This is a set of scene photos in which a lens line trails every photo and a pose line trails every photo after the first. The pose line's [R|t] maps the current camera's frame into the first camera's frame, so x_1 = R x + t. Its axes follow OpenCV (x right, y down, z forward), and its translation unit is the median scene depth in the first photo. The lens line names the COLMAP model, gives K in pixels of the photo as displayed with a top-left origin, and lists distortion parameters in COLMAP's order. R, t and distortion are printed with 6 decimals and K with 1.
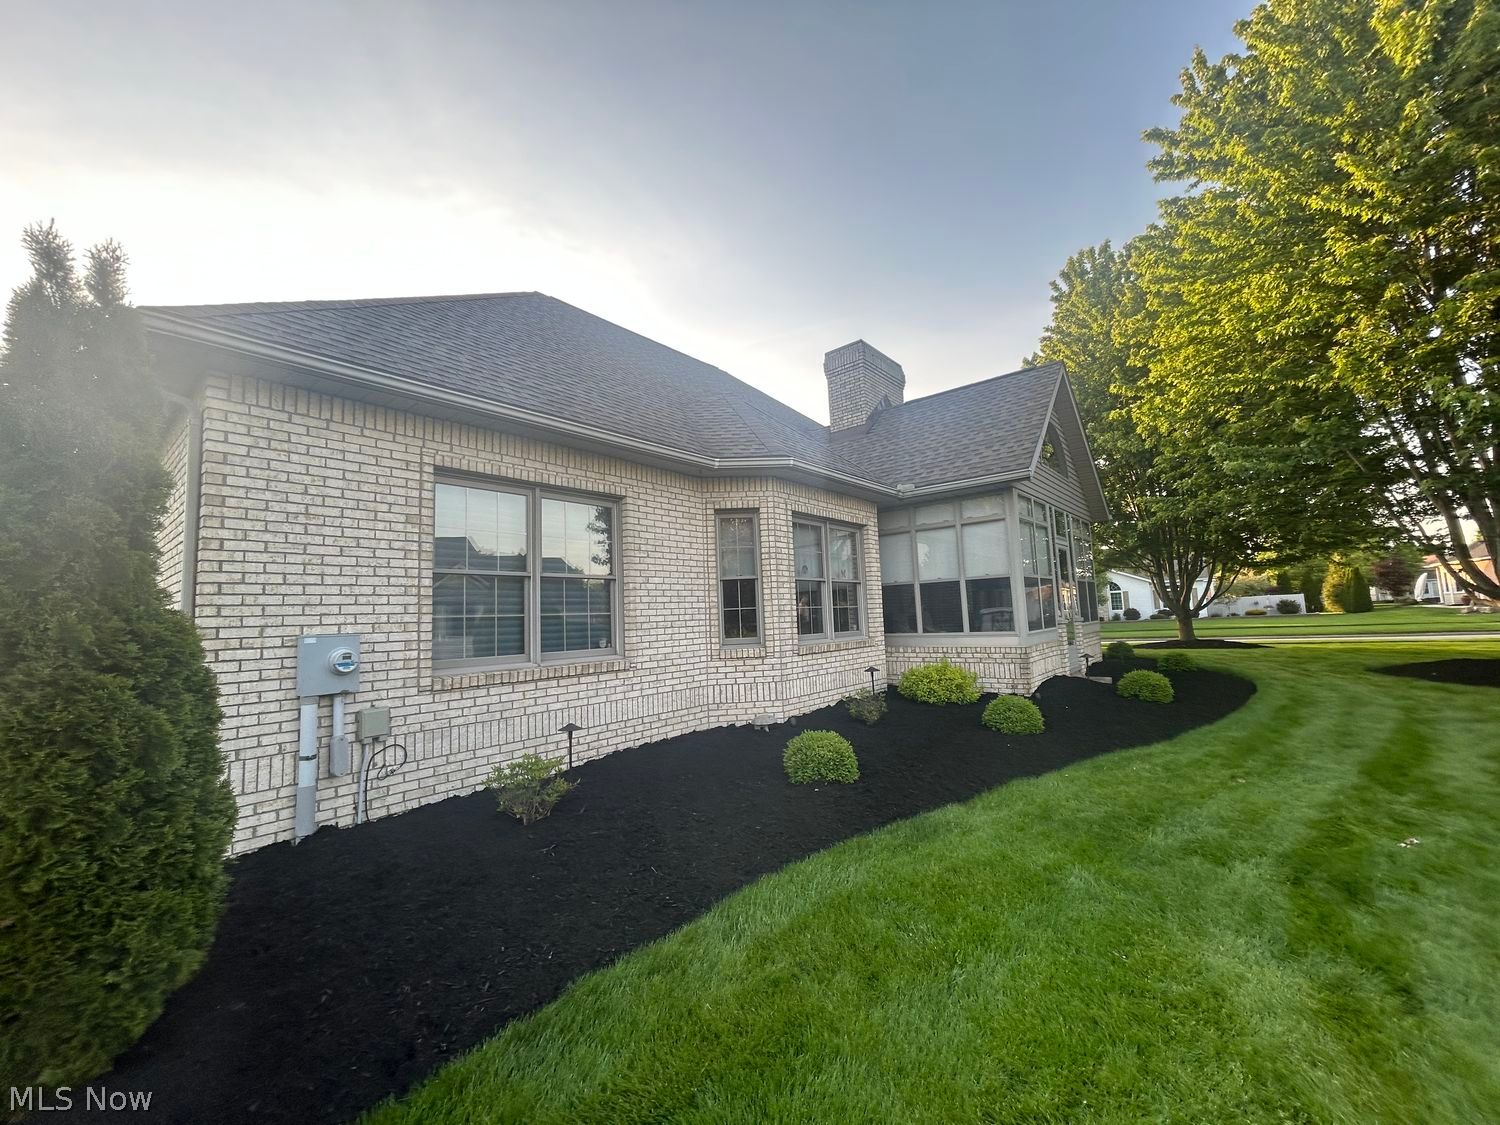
lens RADIAL K [[604.0, 0, 751.0], [0, 604.0, 566.1], [0, 0, 1]] dist [-0.004467, 0.003717]
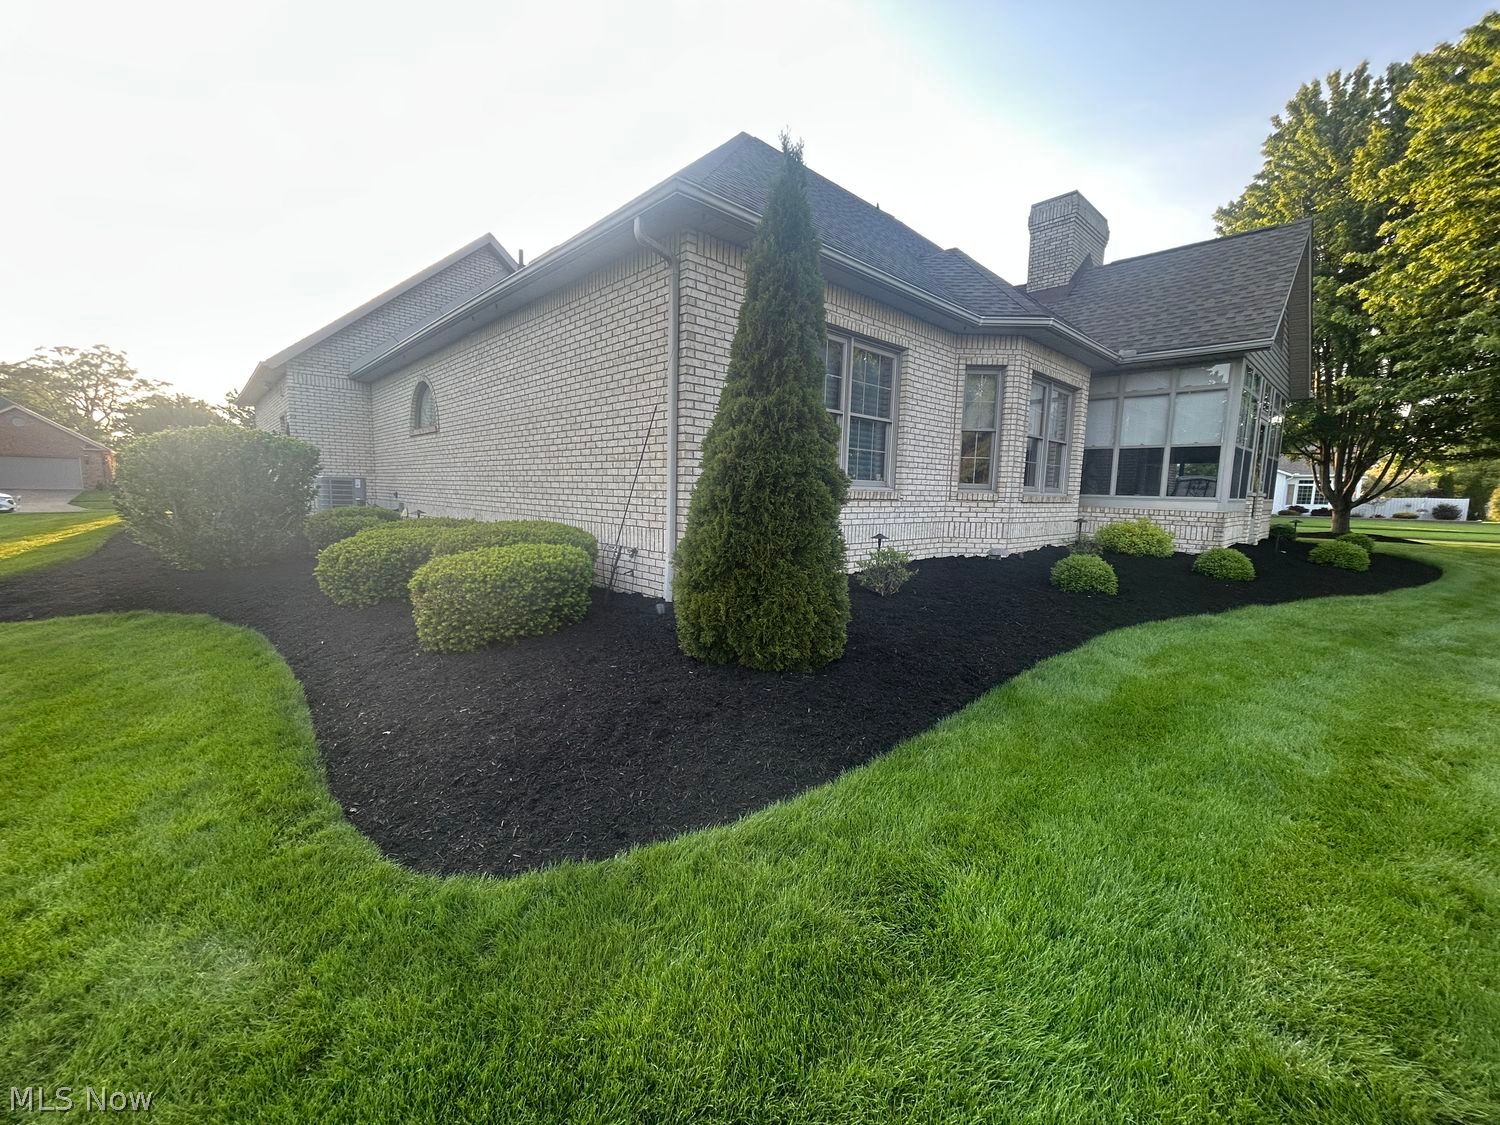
lens RADIAL K [[604.0, 0, 751.0], [0, 604.0, 566.1], [0, 0, 1]] dist [-0.004467, 0.003717]
pose [[0.991140, 0.080255, -0.105837, -0.361524], [-0.055745, 0.974583, 0.216979, 0.055641], [0.120561, -0.209157, 0.970422, -0.235780]]
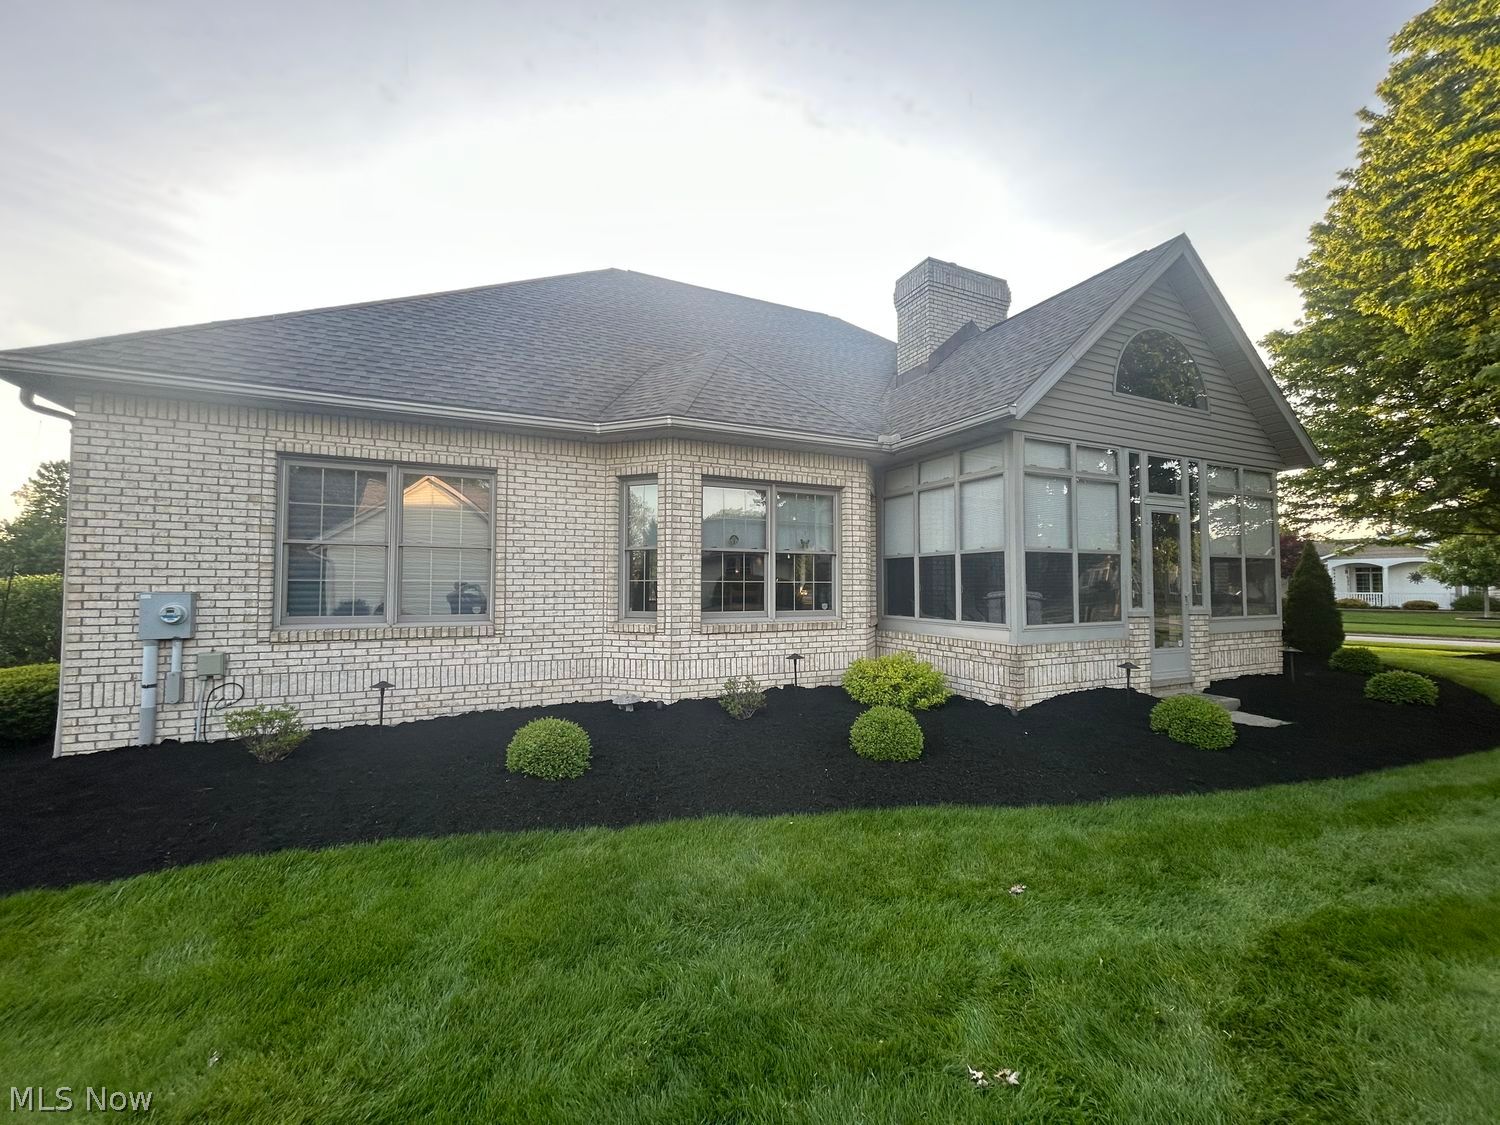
lens RADIAL K [[604.0, 0, 751.0], [0, 604.0, 566.1], [0, 0, 1]] dist [-0.004467, 0.003717]
pose [[0.904045, 0.029563, -0.426413, 0.647868], [-0.001440, 0.997810, 0.066124, -0.018633], [0.427435, -0.059165, 0.902108, 0.260396]]
